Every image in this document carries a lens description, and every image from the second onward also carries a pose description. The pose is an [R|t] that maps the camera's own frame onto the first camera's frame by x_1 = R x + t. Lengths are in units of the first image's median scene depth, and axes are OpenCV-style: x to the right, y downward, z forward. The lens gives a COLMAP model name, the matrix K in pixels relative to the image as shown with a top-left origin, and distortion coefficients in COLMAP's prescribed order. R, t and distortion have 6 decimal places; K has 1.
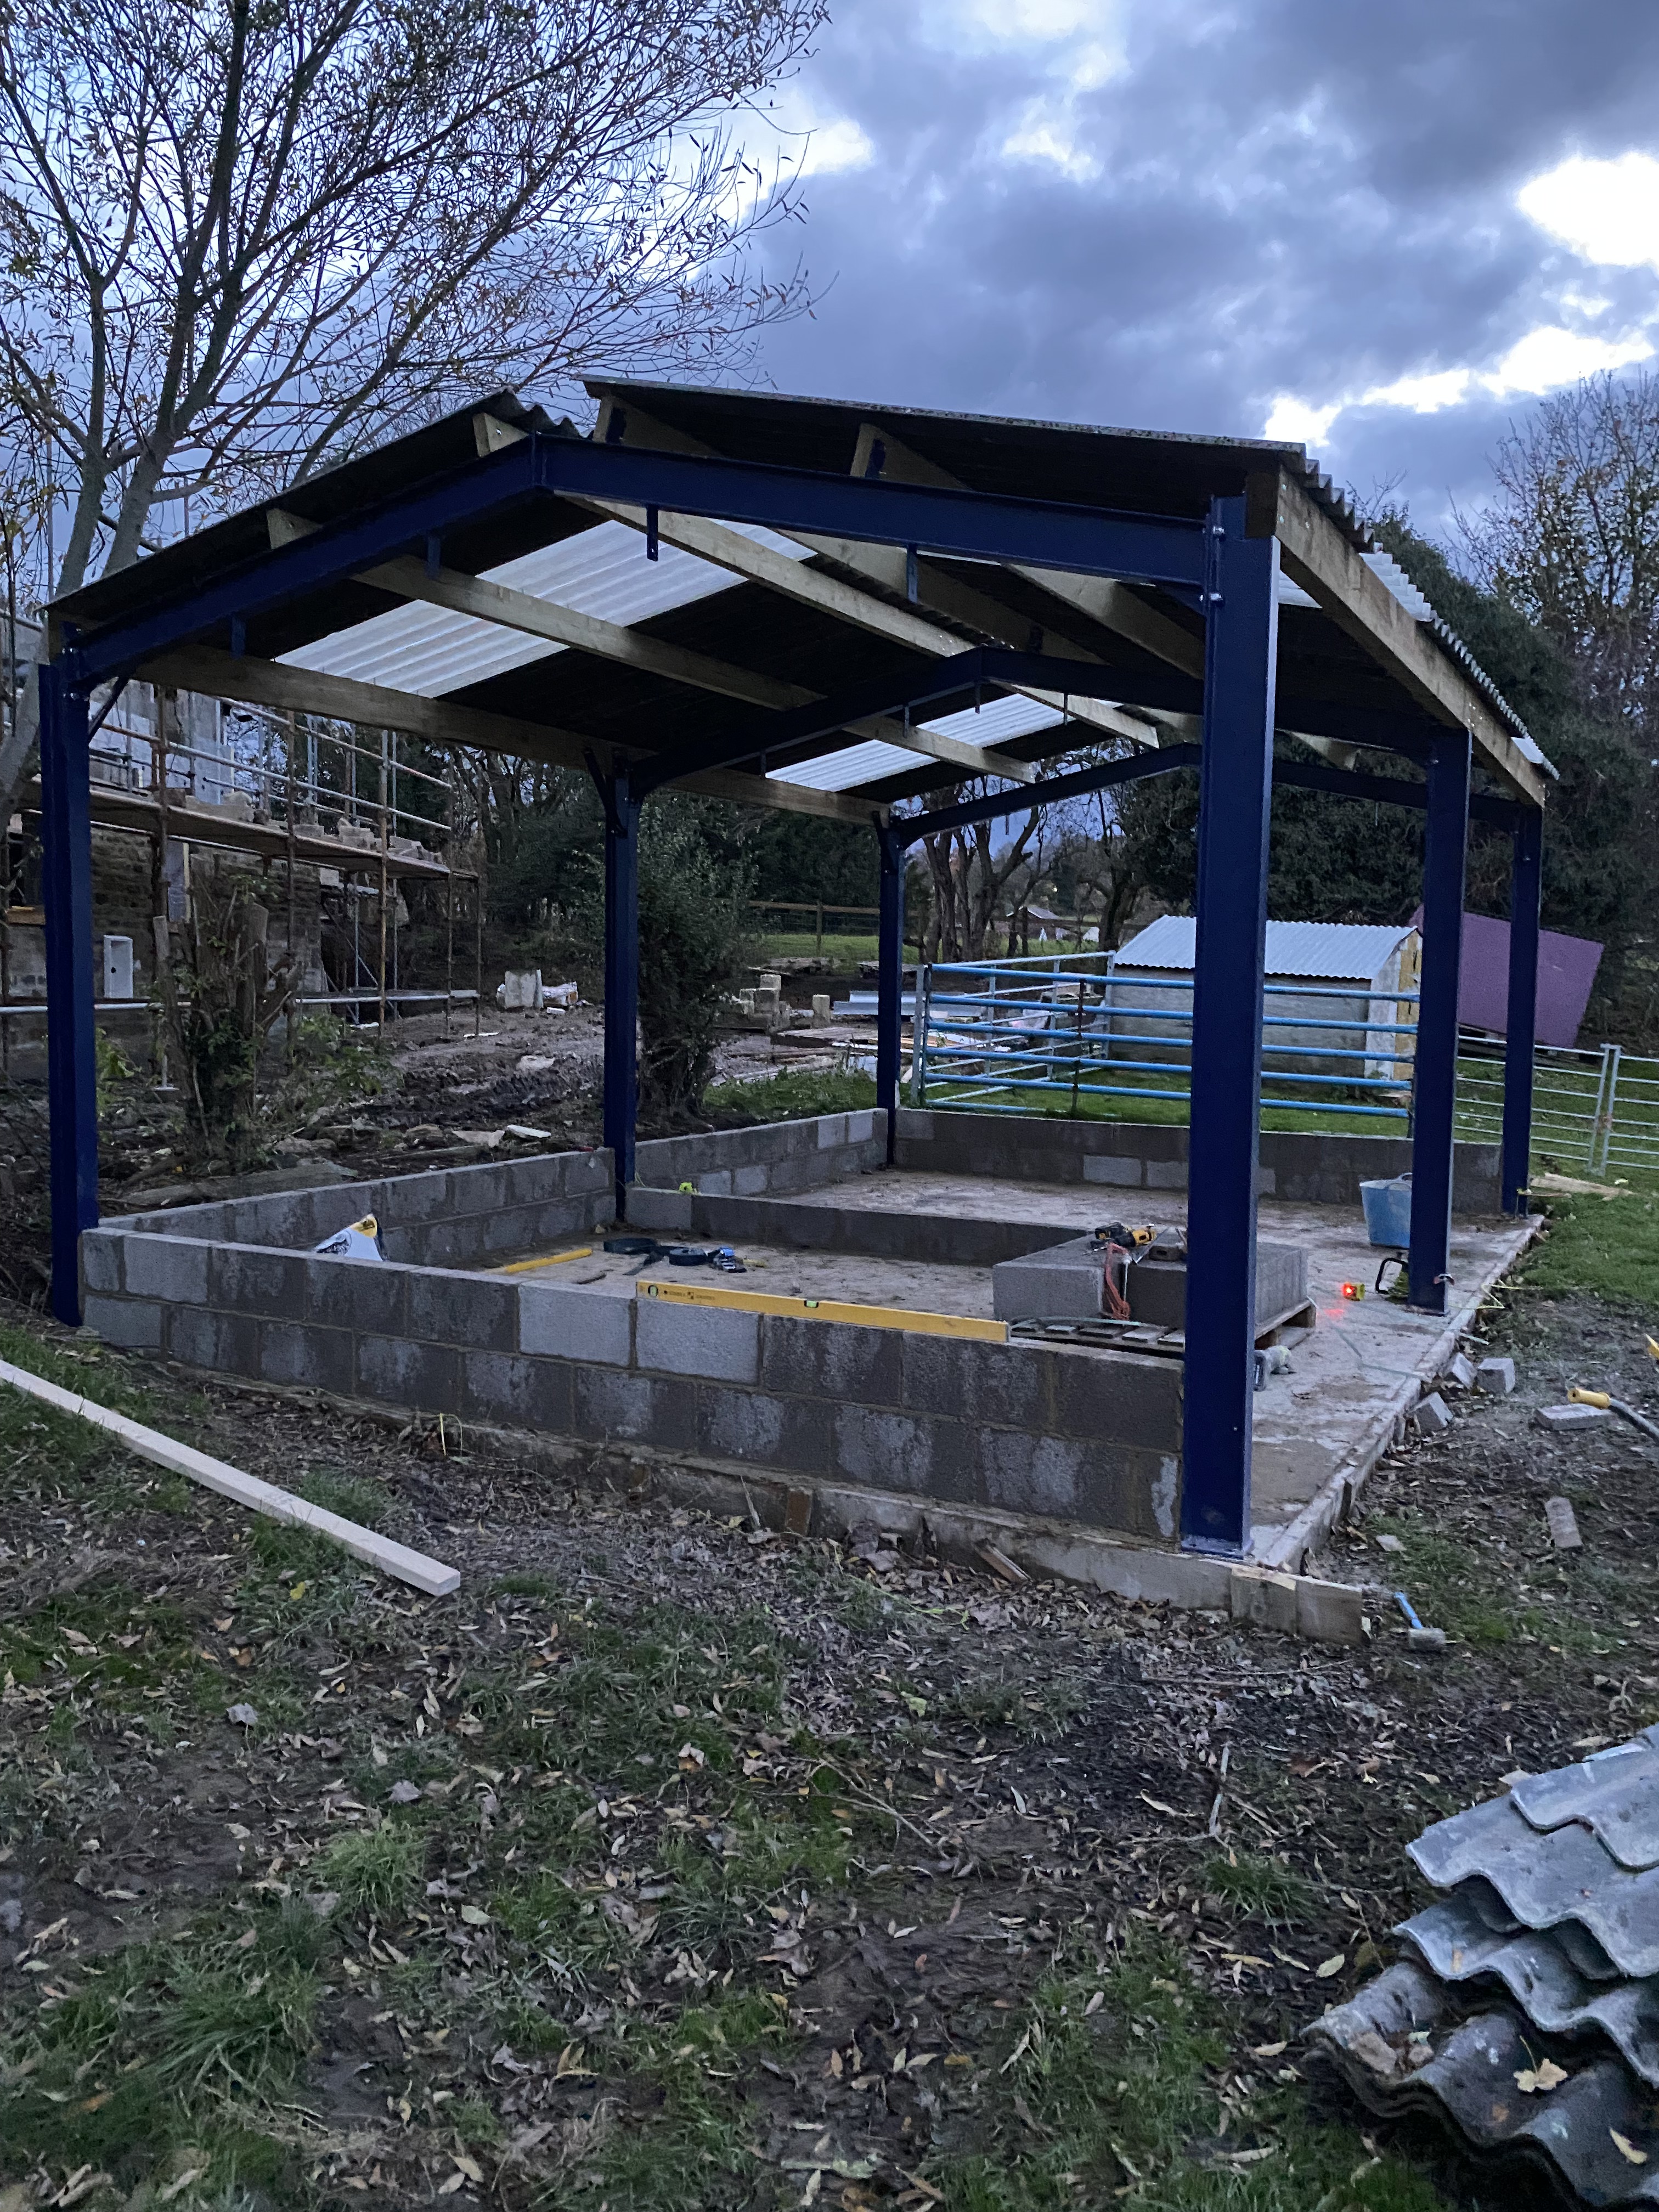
lens RADIAL K [[1727.5, 0, 829.5], [0, 1727.5, 1106.0], [0, 0, 1]] dist [0.002551, 0.242843]
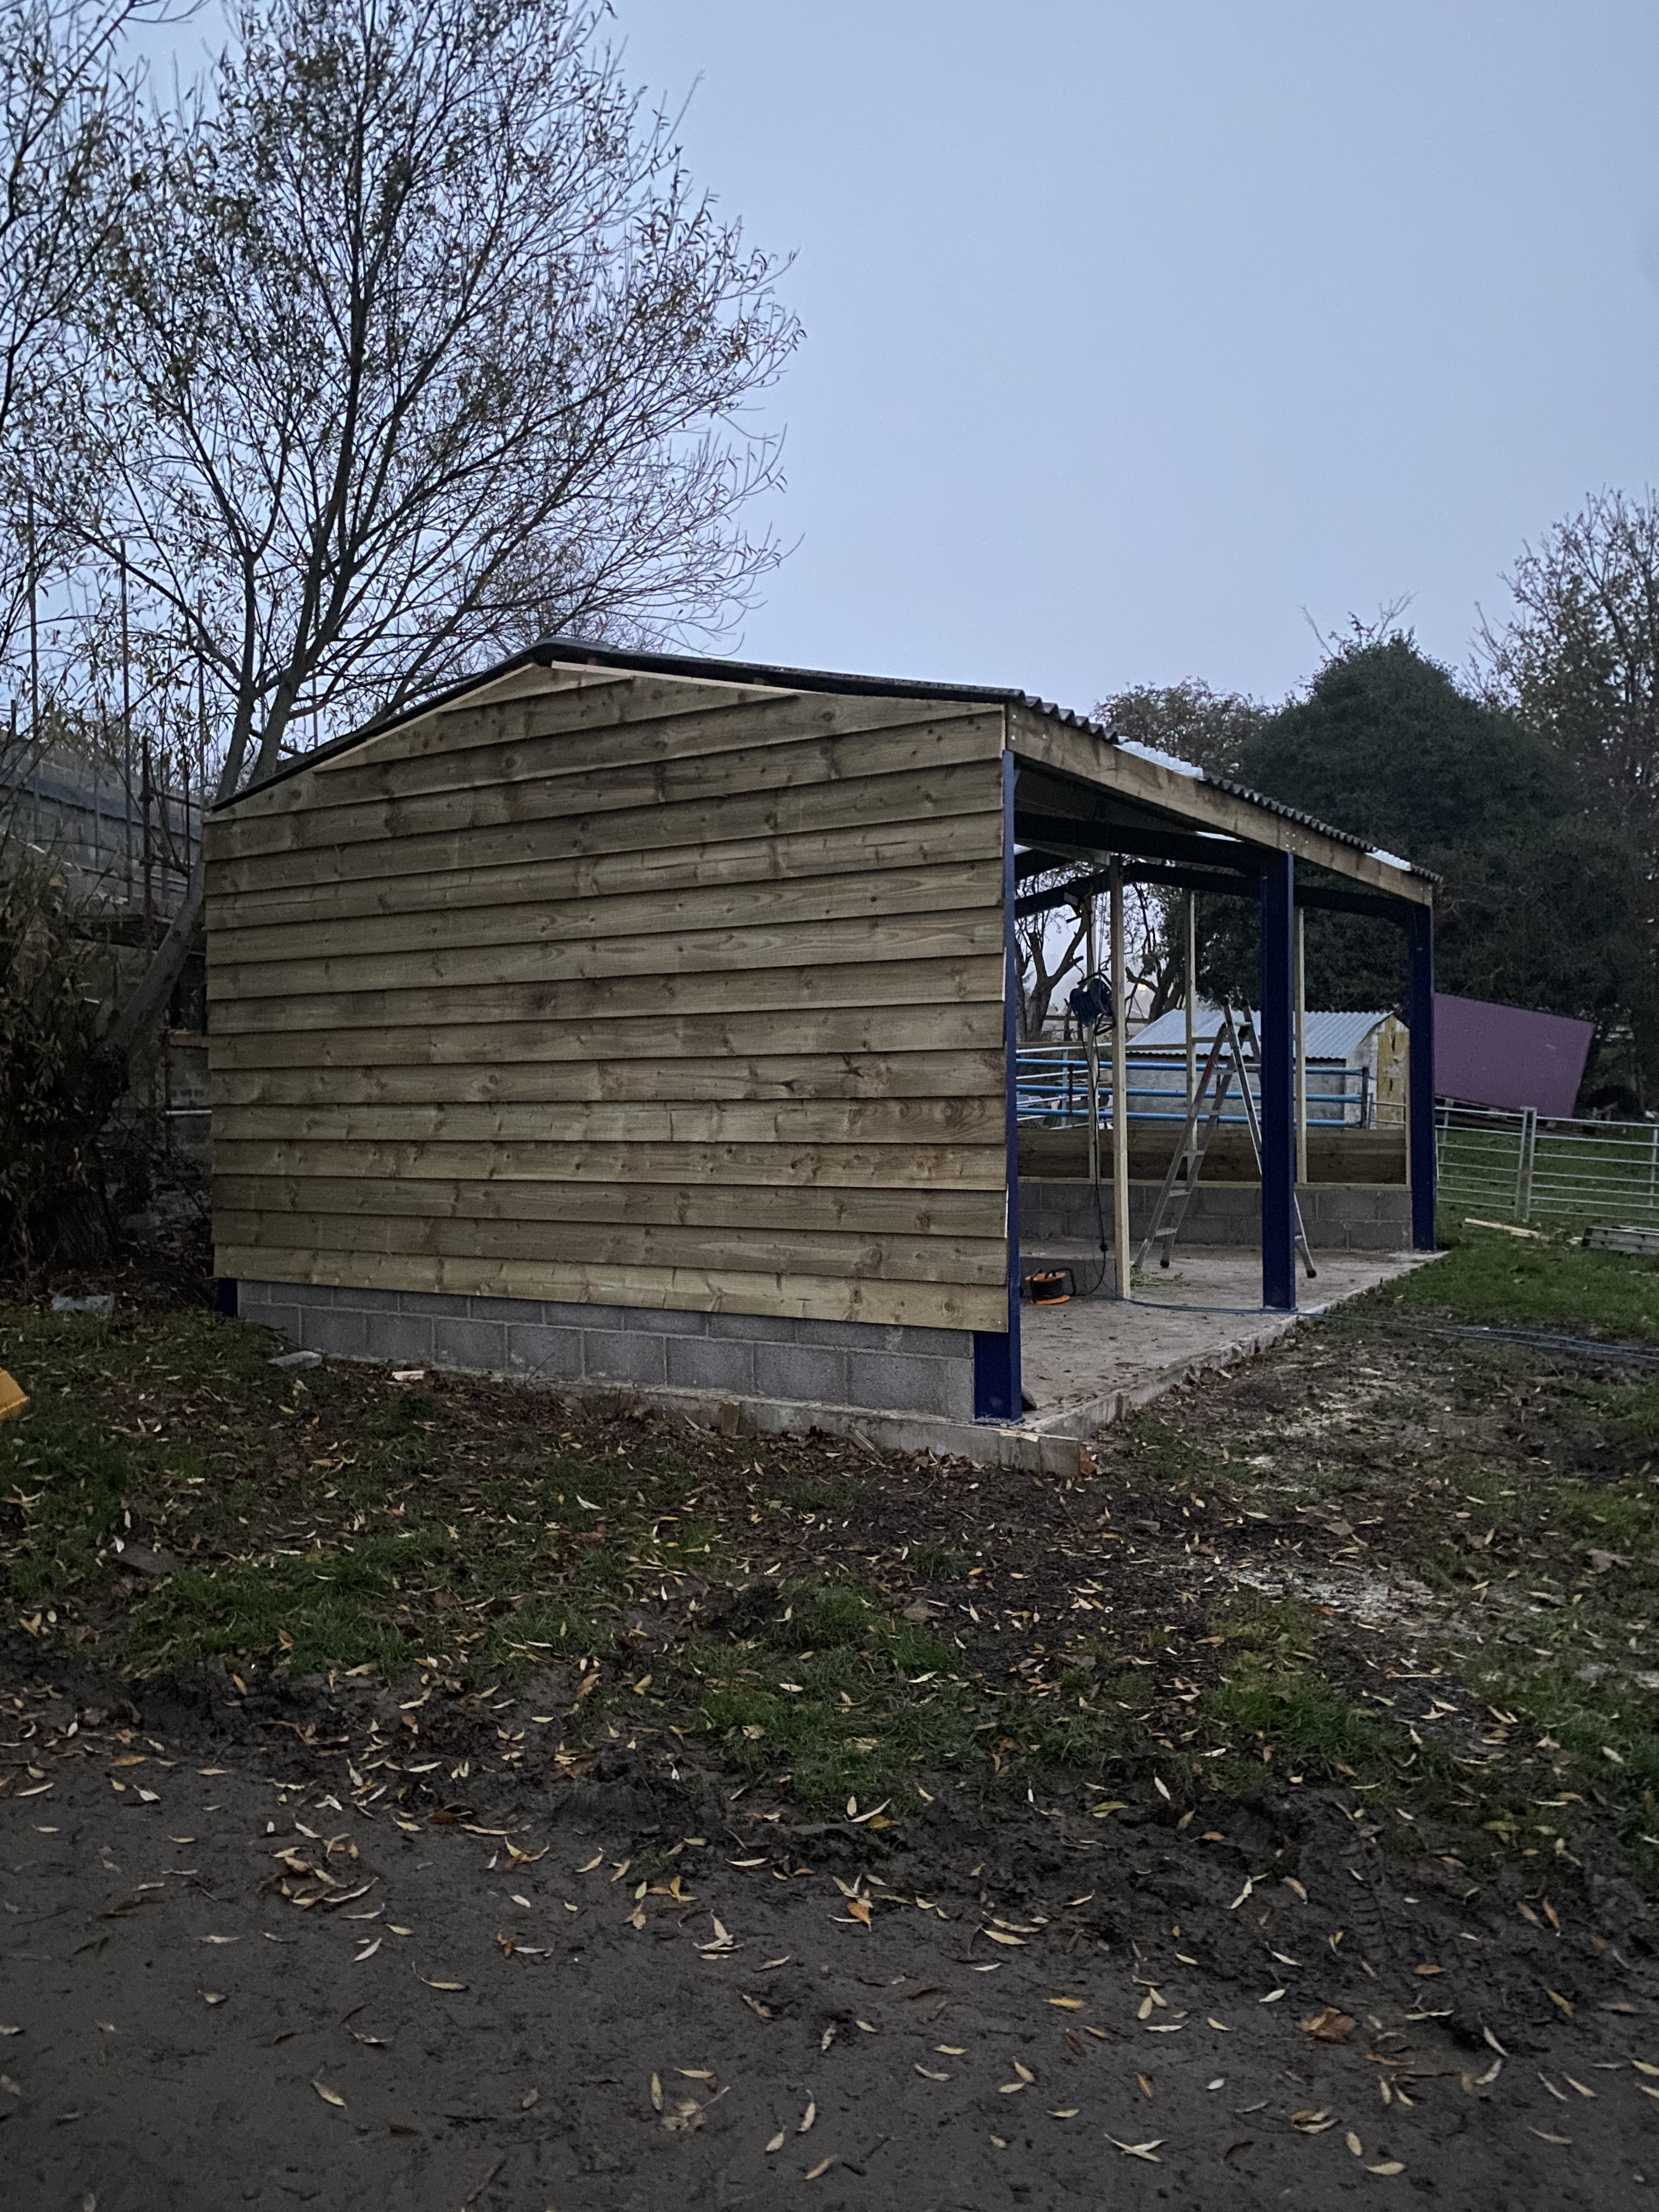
lens RADIAL K [[1661.9, 0, 833.1], [0, 1661.9, 1062.2], [0, 0, 1]] dist [0.472313, 0.000497]
pose [[0.996870, -0.020887, -0.076244, 0.126154], [0.014149, 0.996031, -0.087877, 0.047100], [0.077777, 0.086523, 0.993209, -0.287117]]
